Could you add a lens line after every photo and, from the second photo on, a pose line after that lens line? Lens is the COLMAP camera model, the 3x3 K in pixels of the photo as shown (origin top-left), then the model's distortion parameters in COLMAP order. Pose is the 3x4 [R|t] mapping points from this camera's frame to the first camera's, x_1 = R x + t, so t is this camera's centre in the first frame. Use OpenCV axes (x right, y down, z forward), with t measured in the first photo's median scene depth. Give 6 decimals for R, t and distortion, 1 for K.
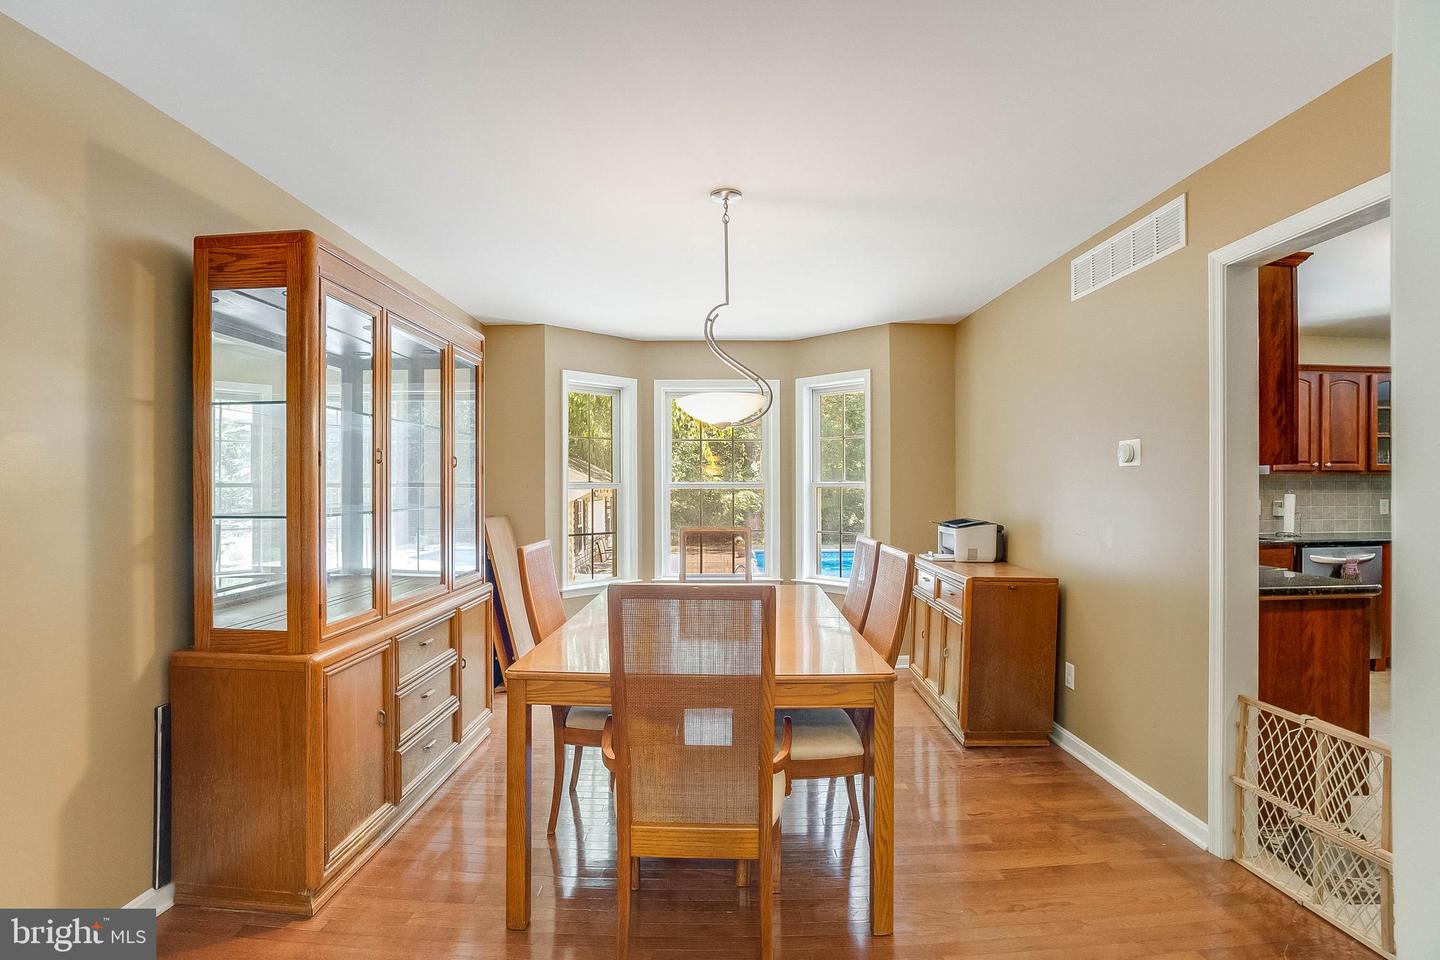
lens RADIAL K [[720.5, 0, 720.0], [0, 720.5, 480.0], [0, 0, 1]] dist [-0.000603, -0.000075]
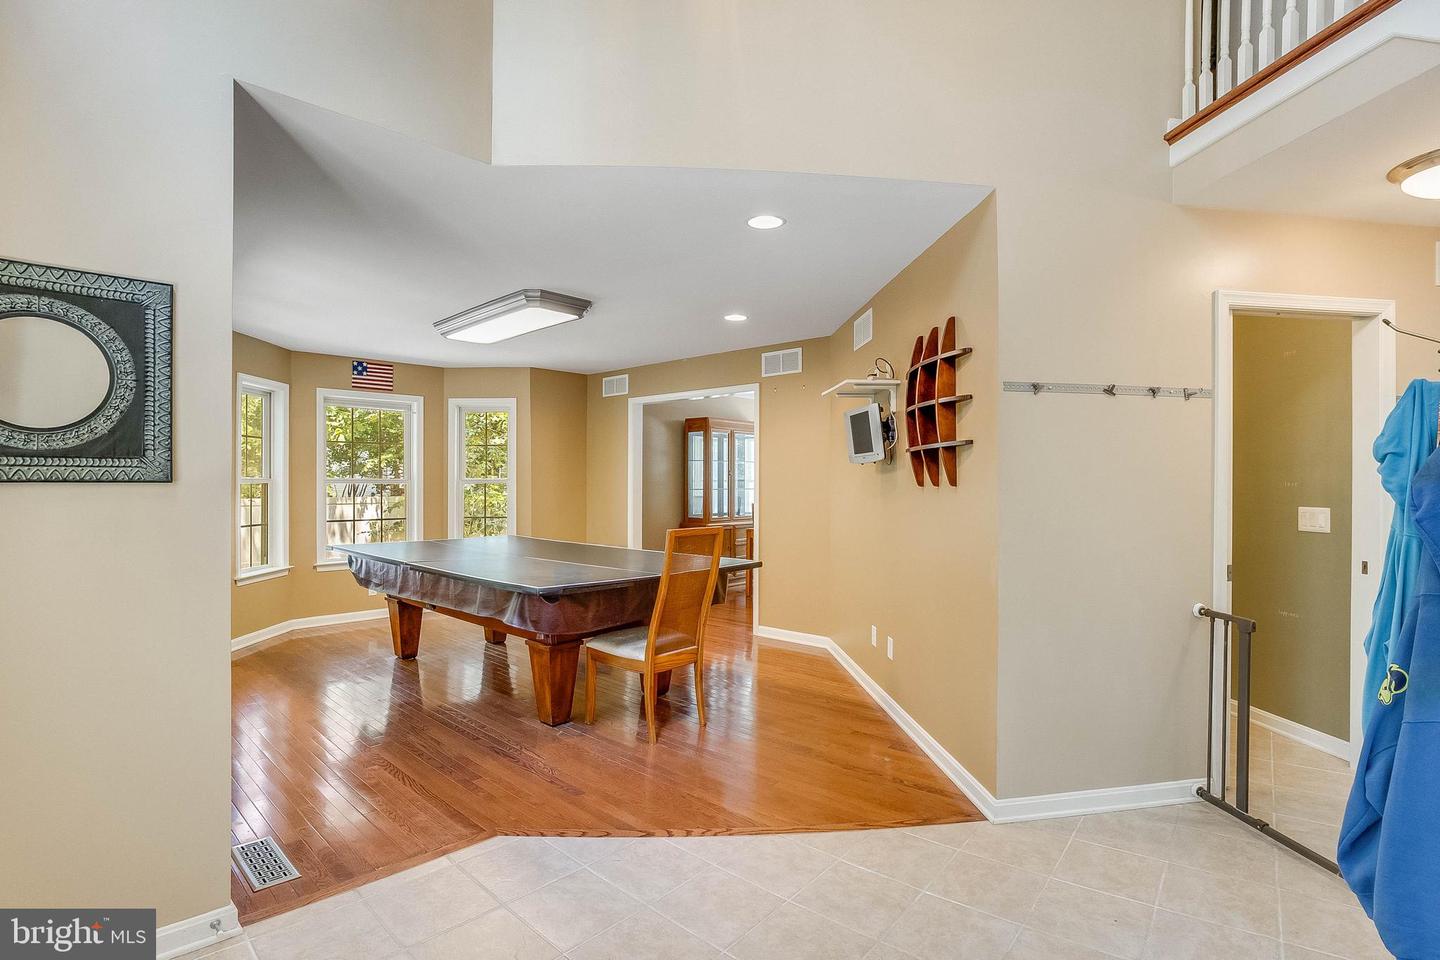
lens RADIAL K [[720.5, 0, 720.0], [0, 720.5, 480.0], [0, 0, 1]] dist [-0.000603, -0.000075]
pose [[0.700952, -0.002139, 0.713205, -2.195292], [-0.003663, 0.999972, 0.006599, -0.016038], [-0.713199, -0.007238, 0.700924, -1.235056]]
